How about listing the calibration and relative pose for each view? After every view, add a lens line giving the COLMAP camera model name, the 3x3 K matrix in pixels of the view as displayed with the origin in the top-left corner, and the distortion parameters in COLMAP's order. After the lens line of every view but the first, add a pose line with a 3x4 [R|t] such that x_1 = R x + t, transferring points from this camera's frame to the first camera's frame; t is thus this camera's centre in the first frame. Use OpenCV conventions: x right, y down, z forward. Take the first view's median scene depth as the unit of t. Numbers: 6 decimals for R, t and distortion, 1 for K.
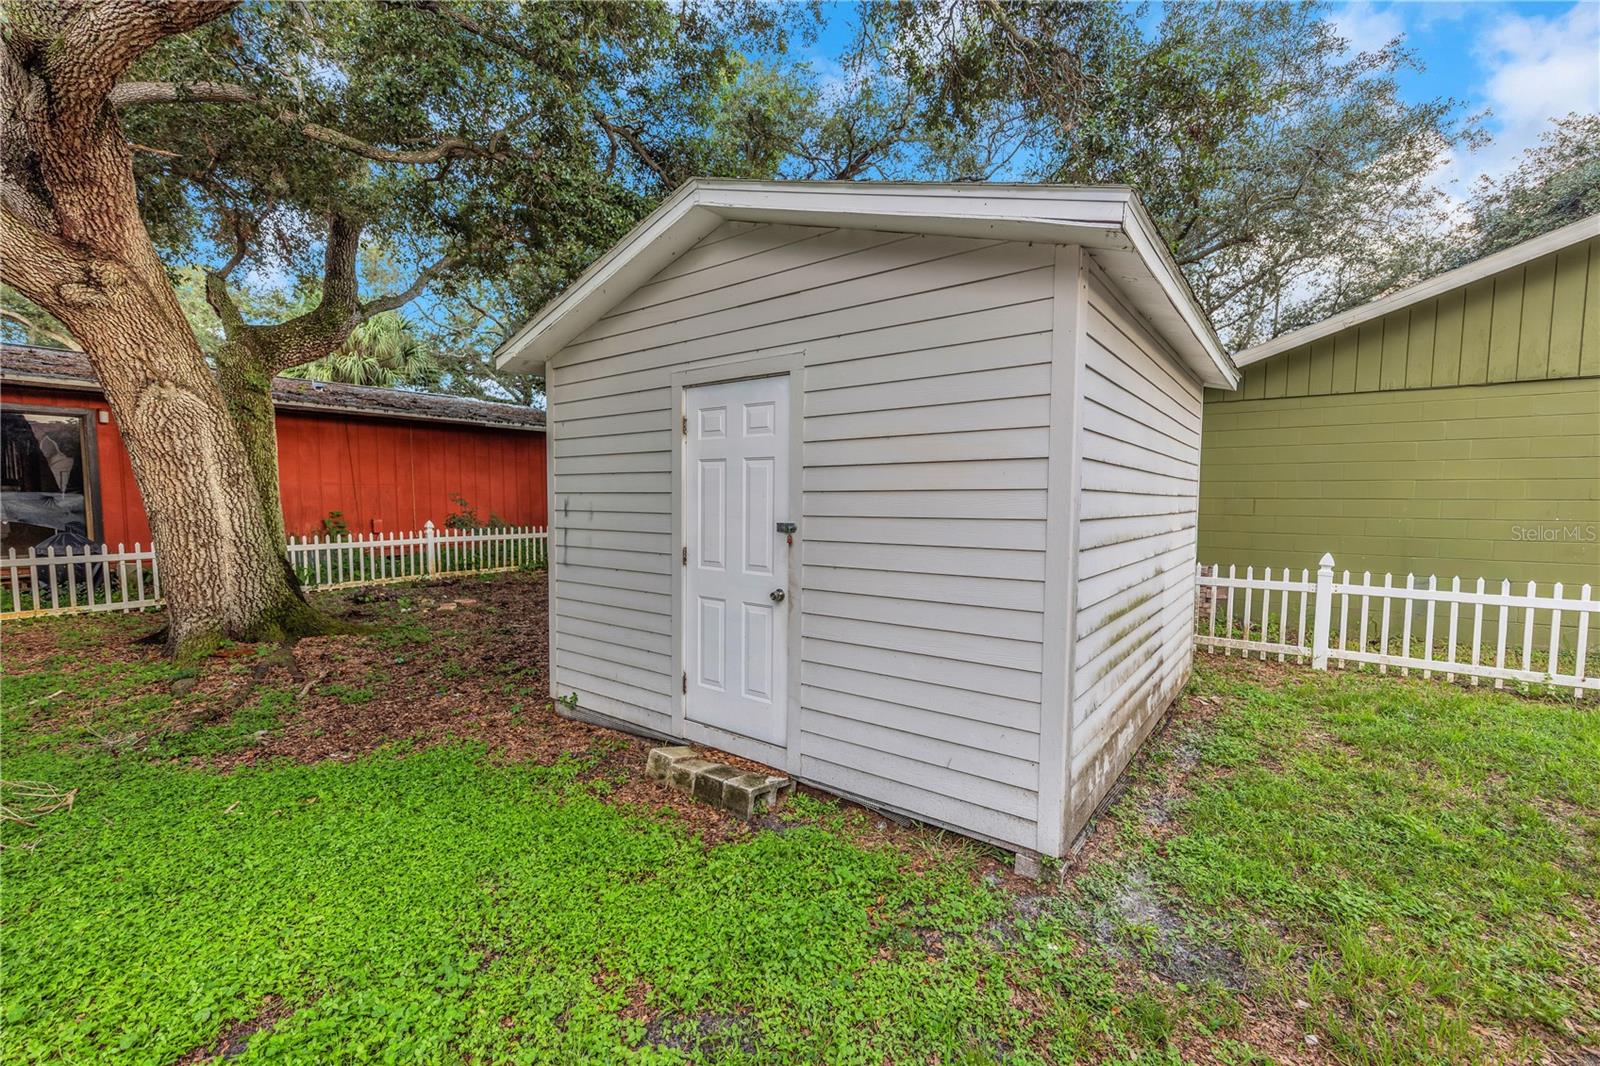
lens RADIAL K [[670.3, 0, 798.5], [0, 670.3, 549.7], [0, 0, 1]] dist [-0.000028, 0.000000]
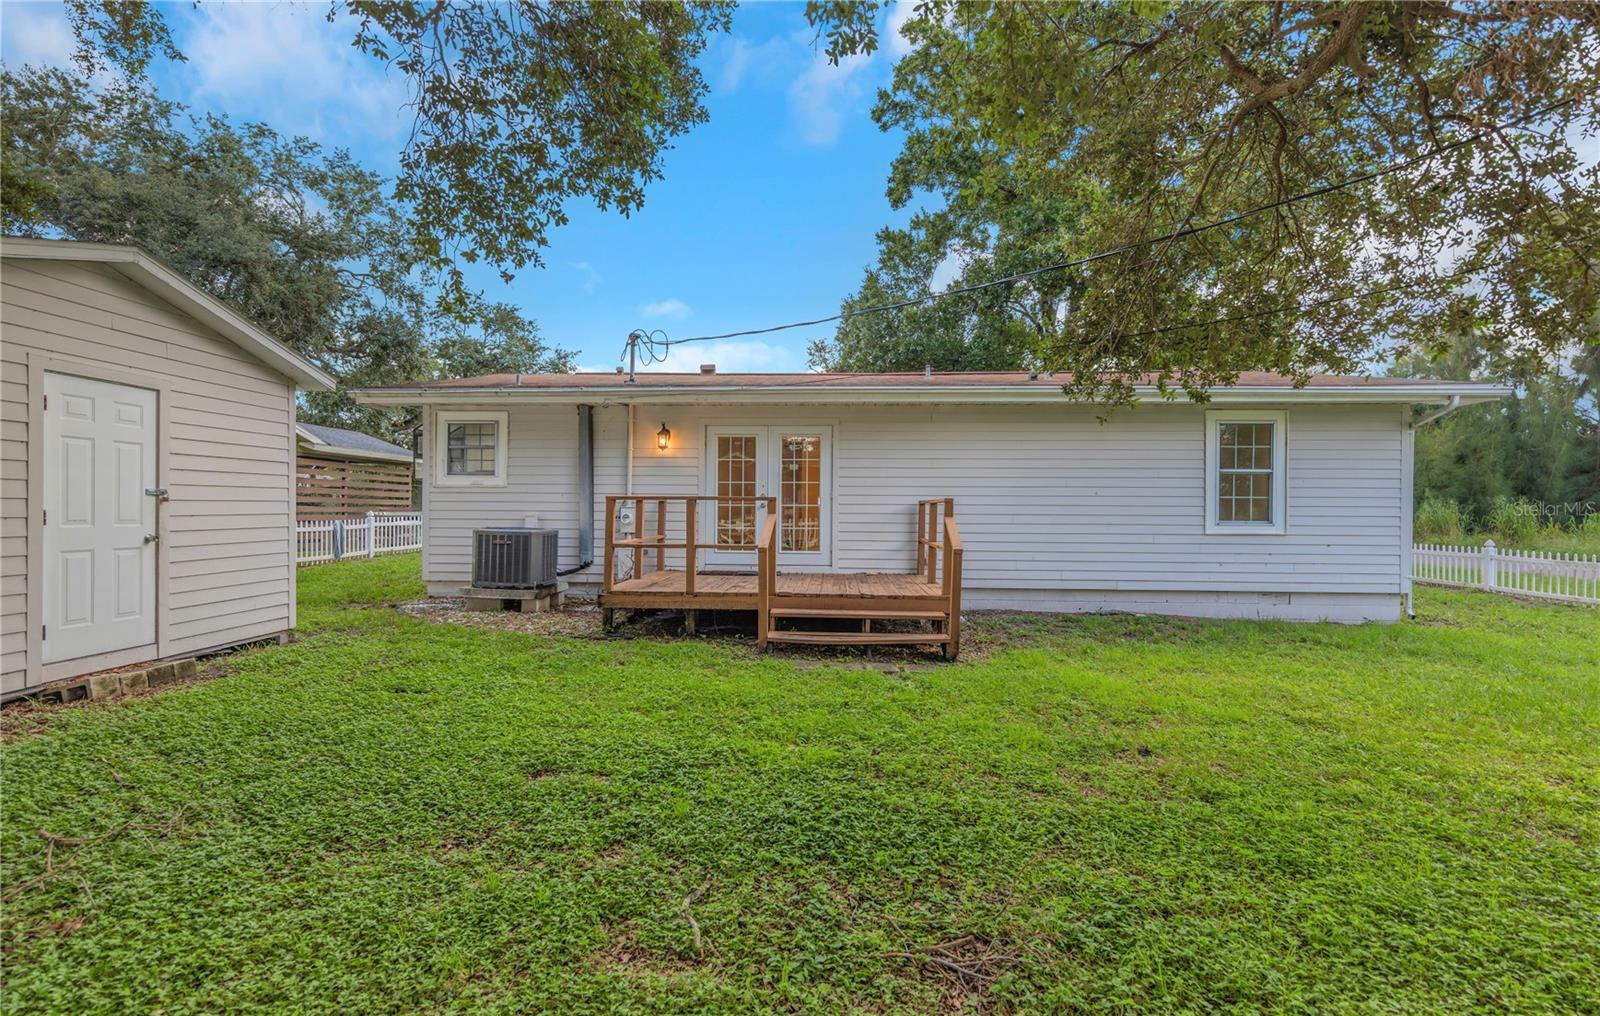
lens RADIAL K [[756.1, 0, 800.0], [0, 756.1, 508.0], [0, 0, 1]] dist [0.000145, 0.000036]
pose [[-0.568994, -0.007772, 0.822305, -2.179515], [0.048250, 0.997917, 0.042818, -0.000550], [-0.820925, 0.064039, -0.567433, 0.764171]]
